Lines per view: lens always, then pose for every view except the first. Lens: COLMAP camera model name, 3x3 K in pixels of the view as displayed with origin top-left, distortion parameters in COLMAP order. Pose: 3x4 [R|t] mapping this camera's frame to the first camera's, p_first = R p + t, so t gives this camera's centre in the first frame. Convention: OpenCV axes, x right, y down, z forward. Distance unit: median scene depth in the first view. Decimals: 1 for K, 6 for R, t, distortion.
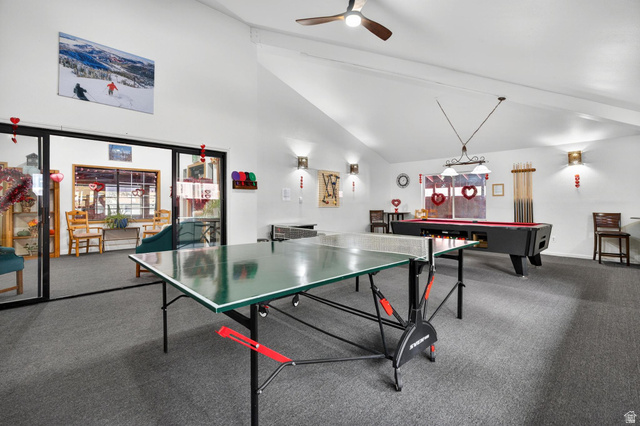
lens RADIAL K [[291.1, 0, 318.3], [0, 291.1, 203.6], [0, 0, 1]] dist [-0.001162, -0.000361]
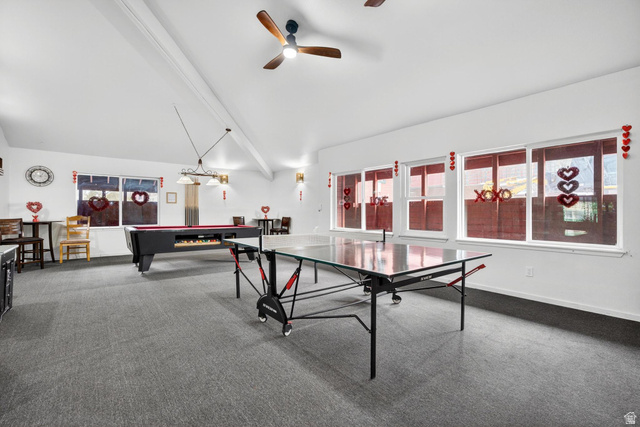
lens RADIAL K [[283.5, 0, 321.5], [0, 283.5, 209.9], [0, 0, 1]] dist [-0.002369, -0.000137]
pose [[0.099062, 0.005097, 0.995068, -0.412789], [-0.010643, 0.999935, -0.004062, -0.001368], [-0.995024, -0.010188, 0.099110, 0.313270]]
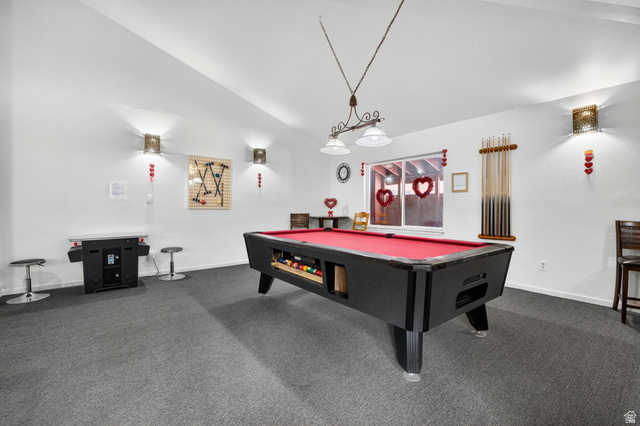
lens RADIAL K [[291.0, 0, 310.8], [0, 291.0, 214.0], [0, 0, 1]] dist [0.000405, -0.000110]
pose [[0.995109, 0.002771, -0.098744, 0.358430], [0.000129, 0.999569, 0.029350, 0.003548], [0.098783, -0.029219, 0.994680, 0.337848]]
